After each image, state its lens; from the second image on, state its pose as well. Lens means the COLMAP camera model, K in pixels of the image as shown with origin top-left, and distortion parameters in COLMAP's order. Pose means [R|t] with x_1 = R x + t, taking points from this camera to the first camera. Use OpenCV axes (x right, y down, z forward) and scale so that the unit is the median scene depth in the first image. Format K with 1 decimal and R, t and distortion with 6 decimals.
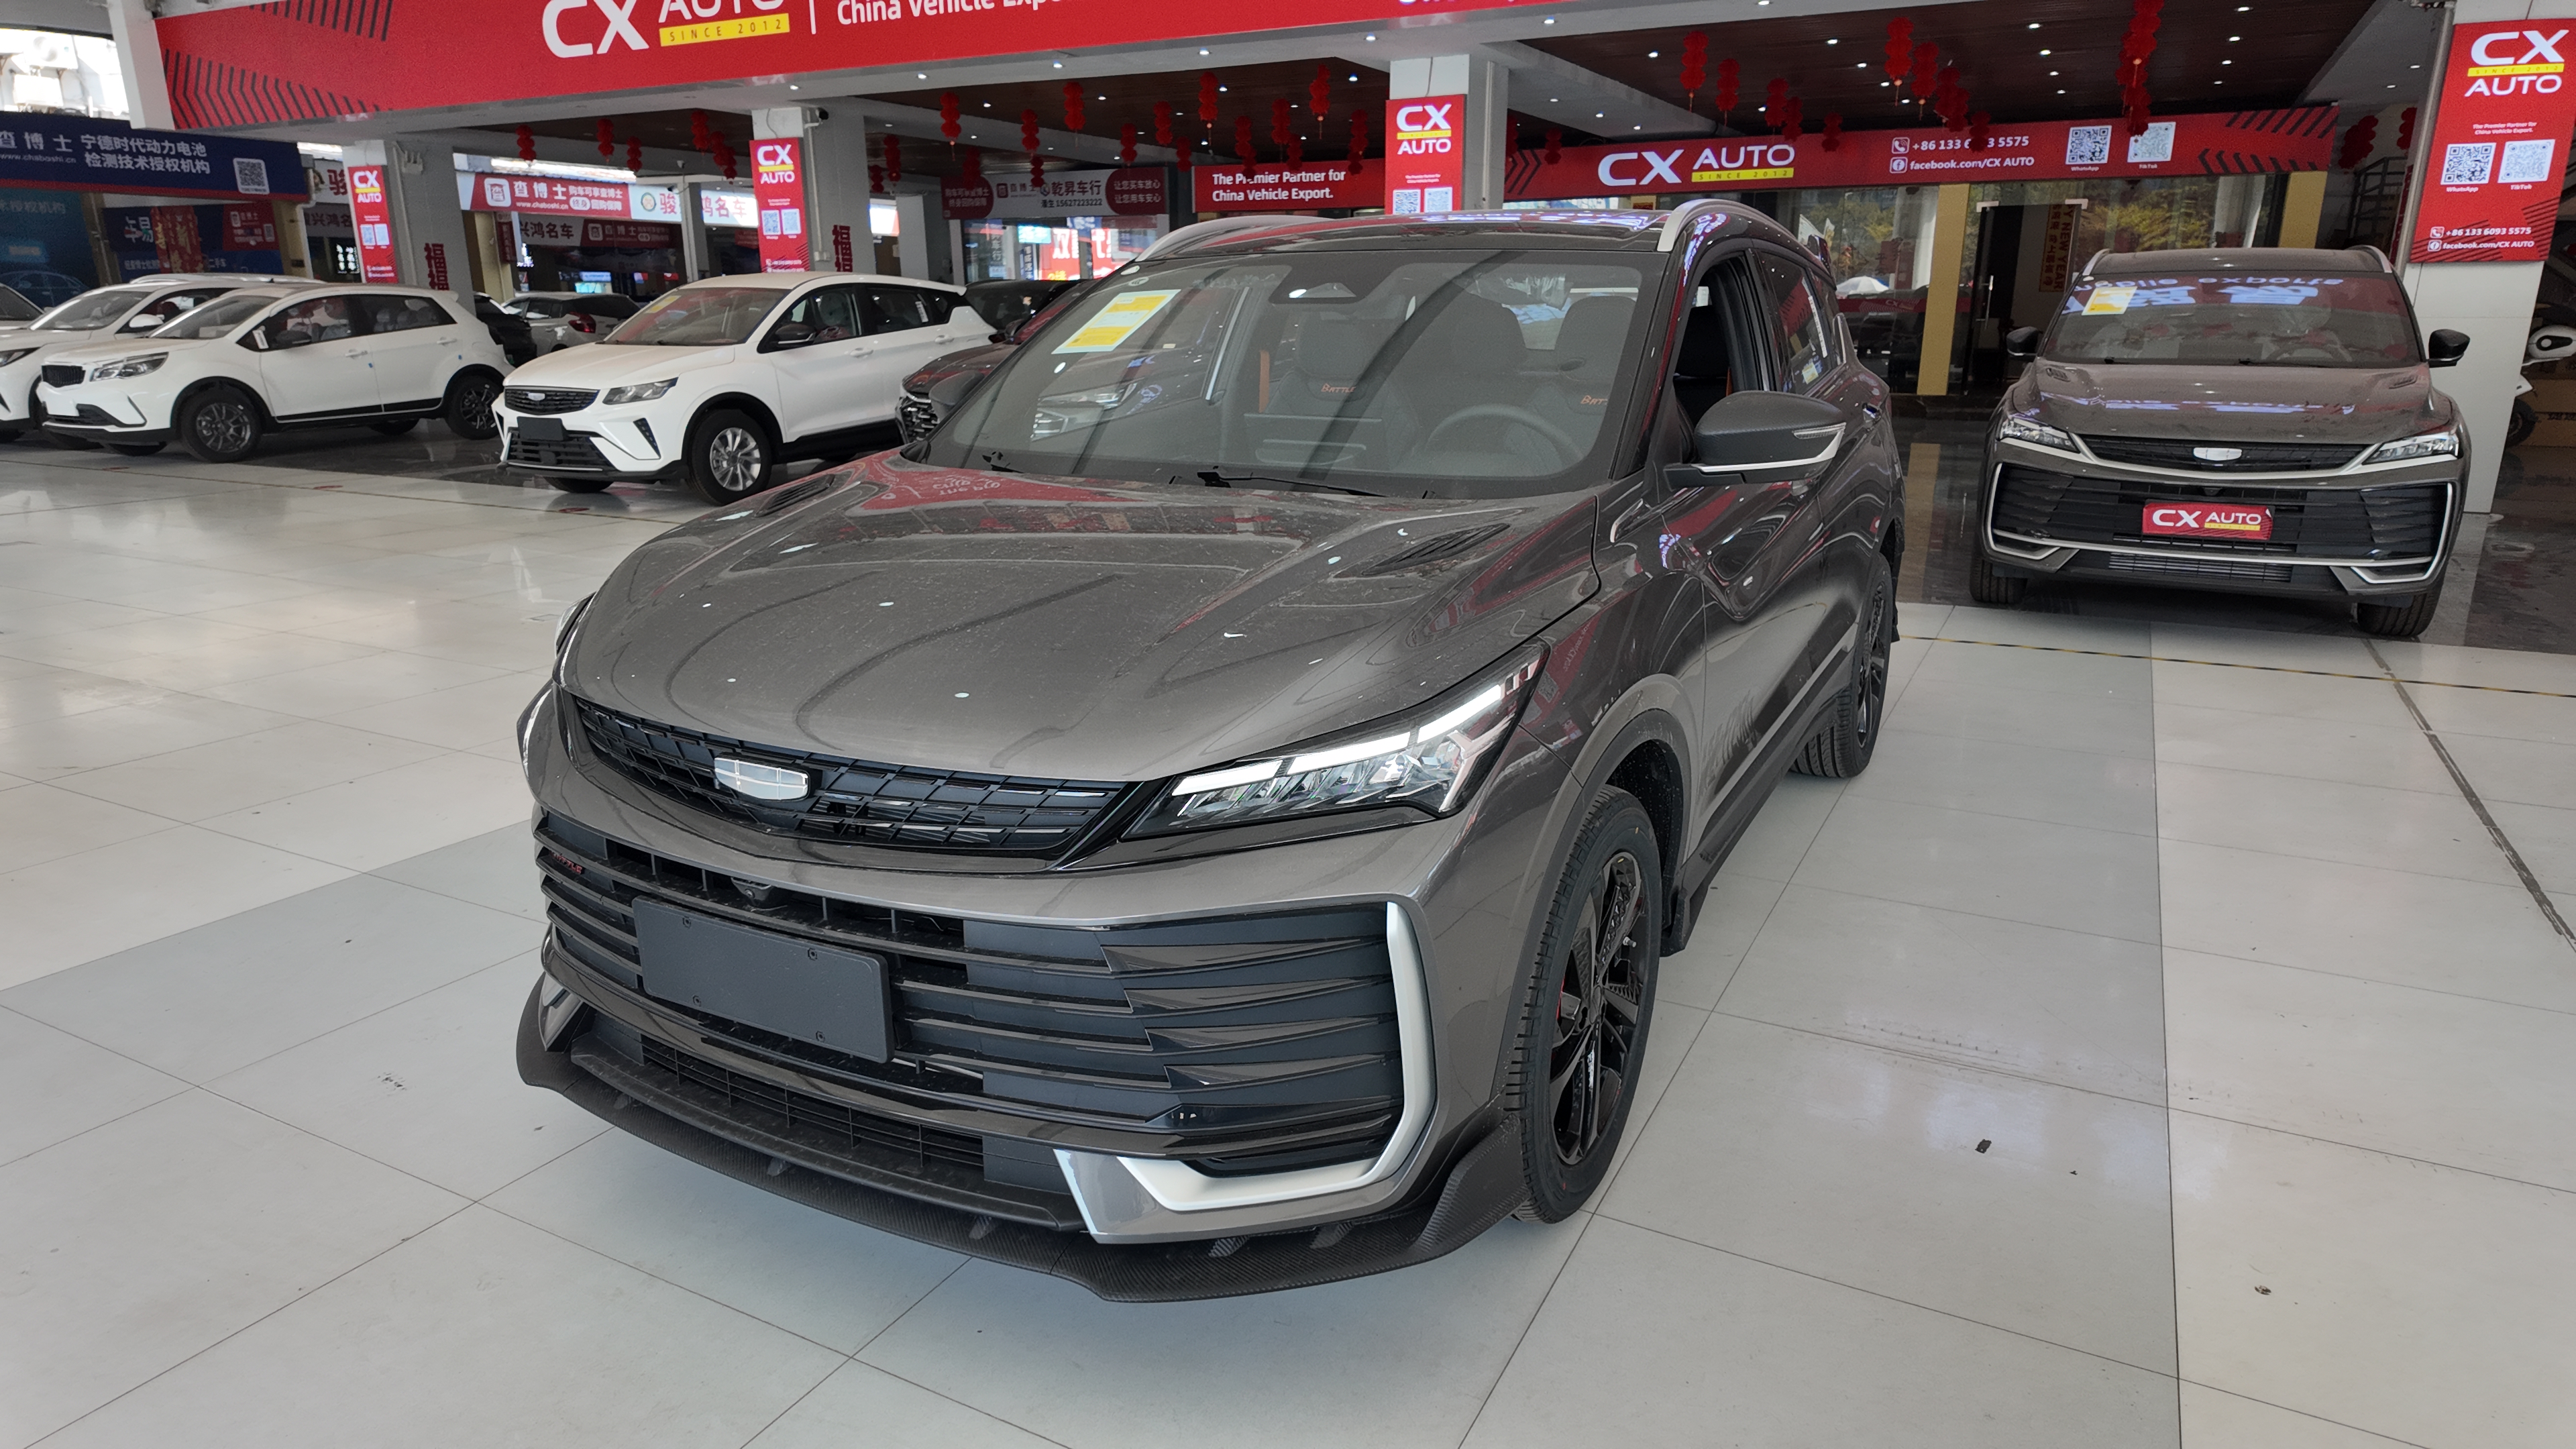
lens RADIAL K [[1555.5, 0, 1279.1], [0, 1555.5, 722.8], [0, 0, 1]] dist [-0.000399, 0.007071]
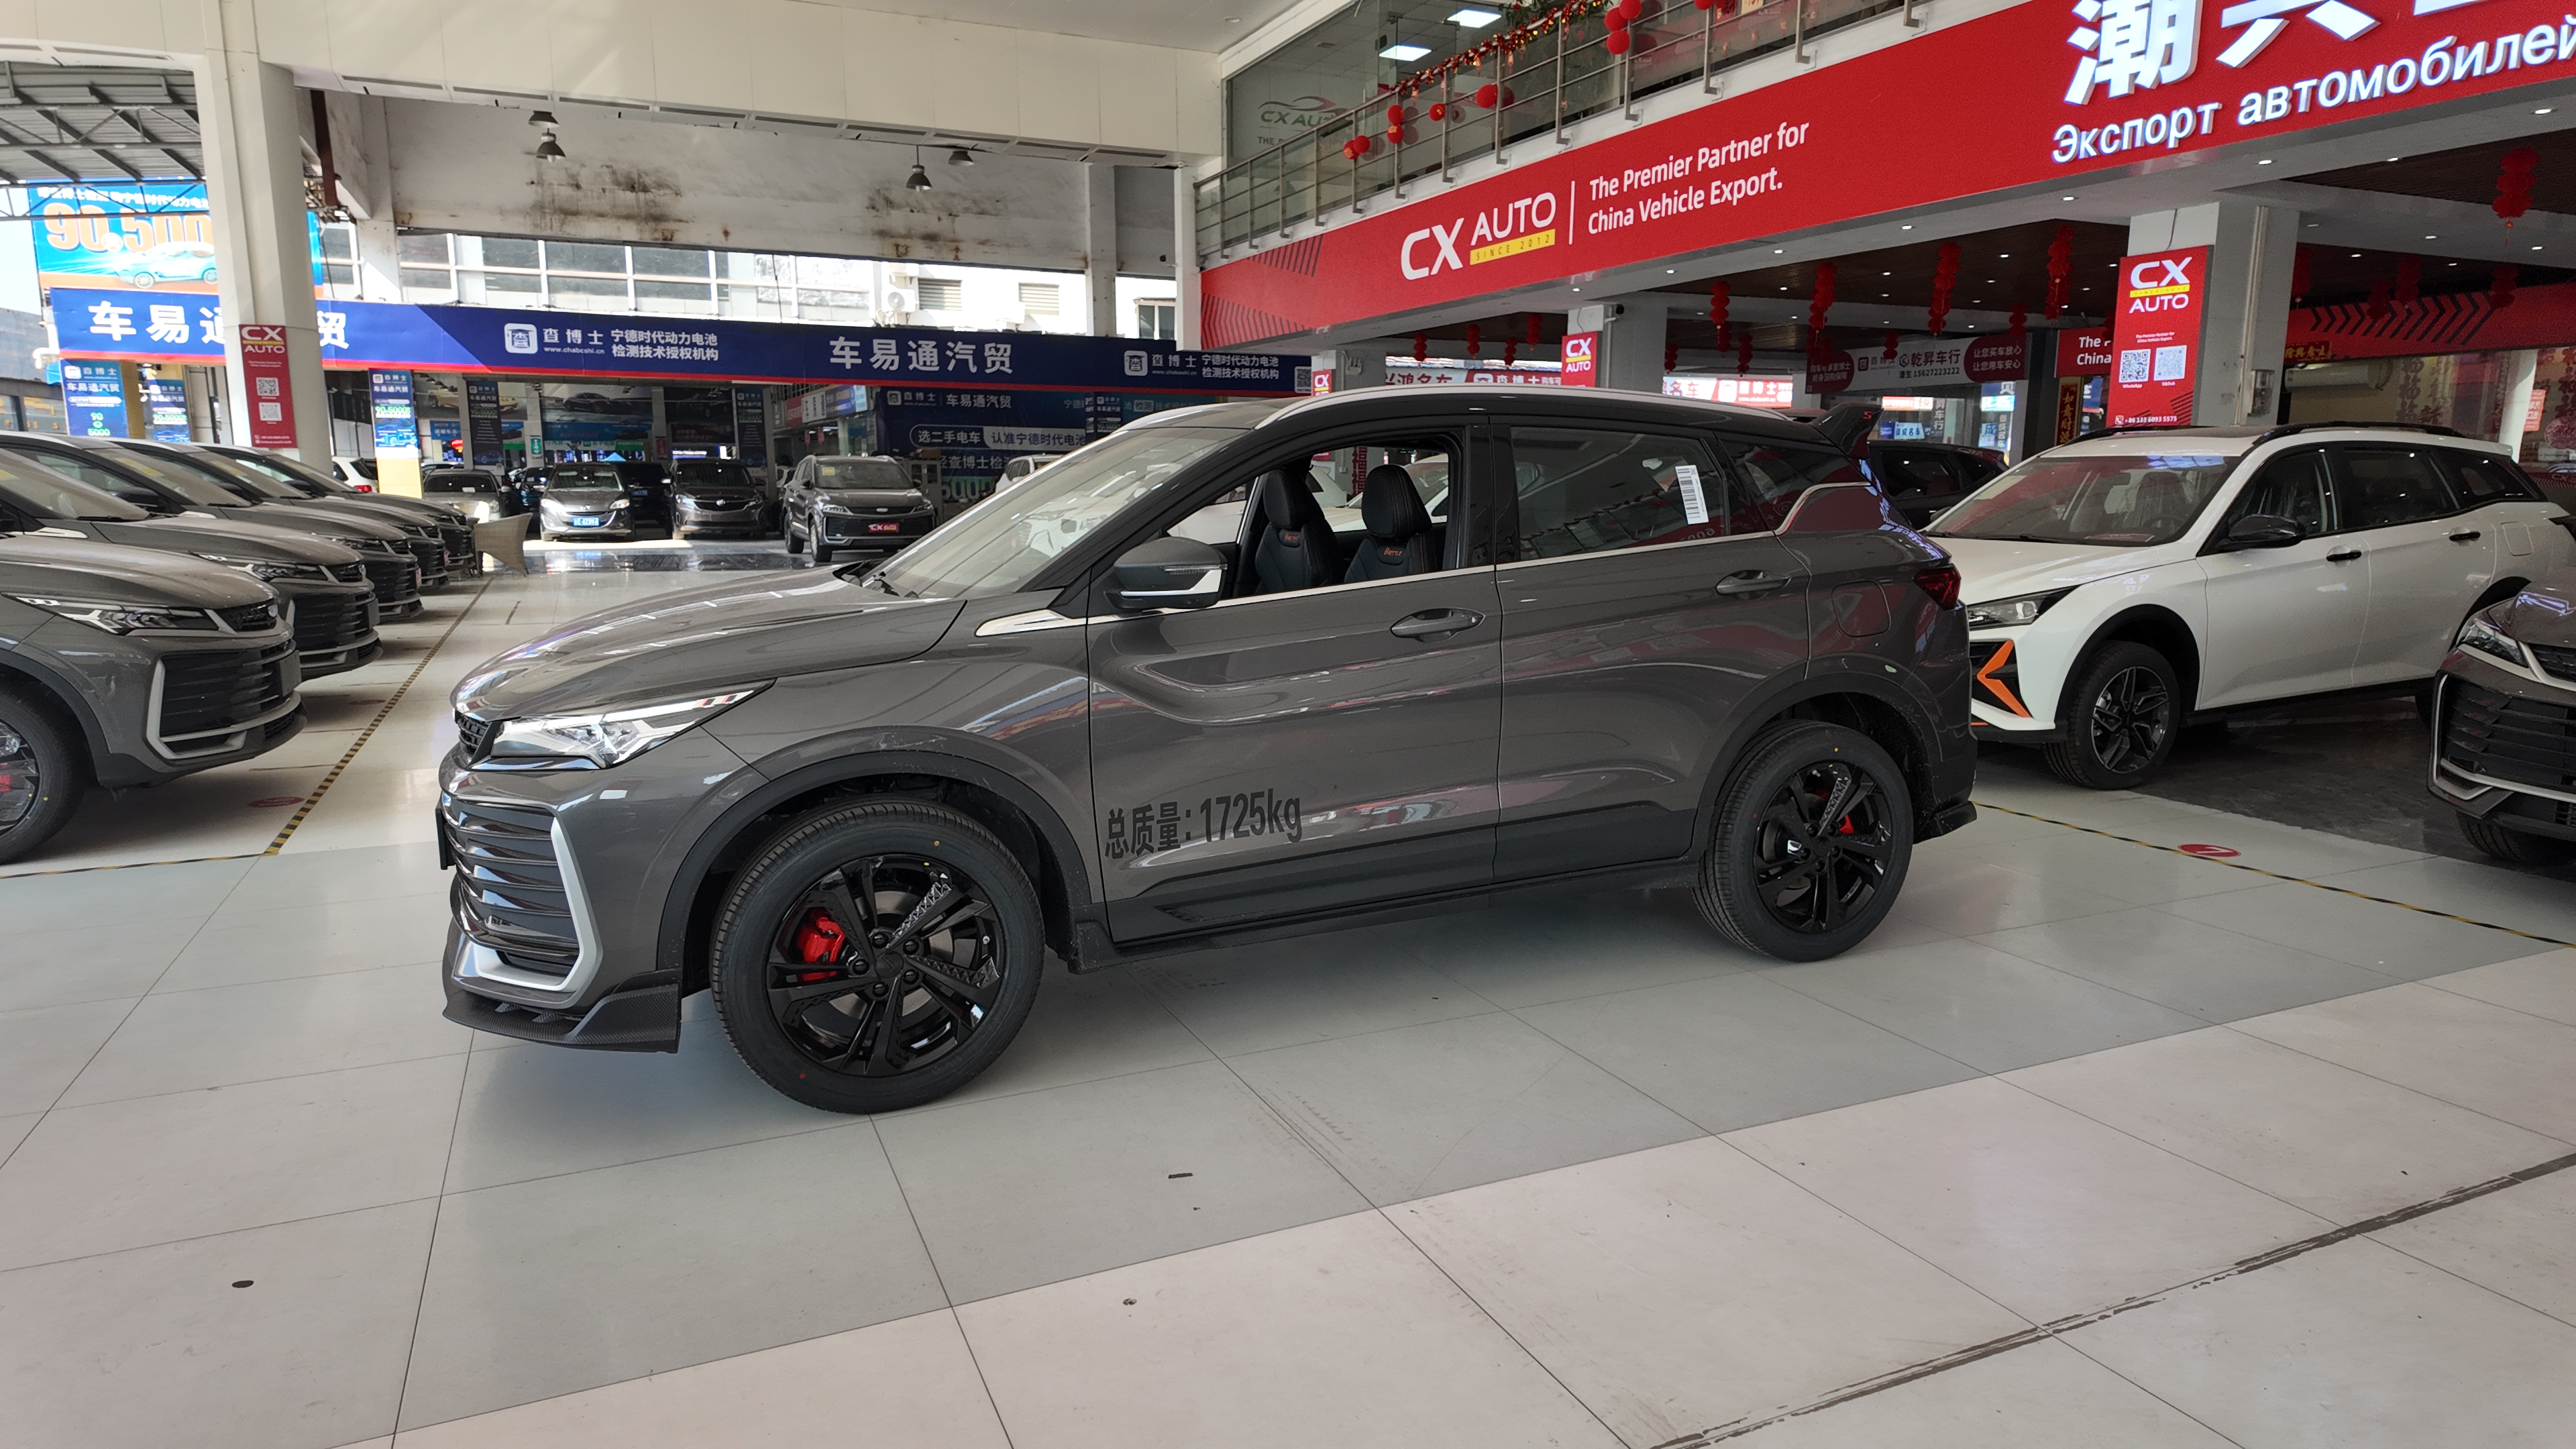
lens RADIAL K [[1555.5, 0, 1276.8], [0, 1555.5, 722.8], [0, 0, 1]] dist [-0.000399, 0.007071]
pose [[0.799077, 0.090432, -0.594388, 0.217701], [-0.151471, 0.987015, -0.053465, -0.005148], [0.581835, 0.132756, 0.802399, 0.010865]]
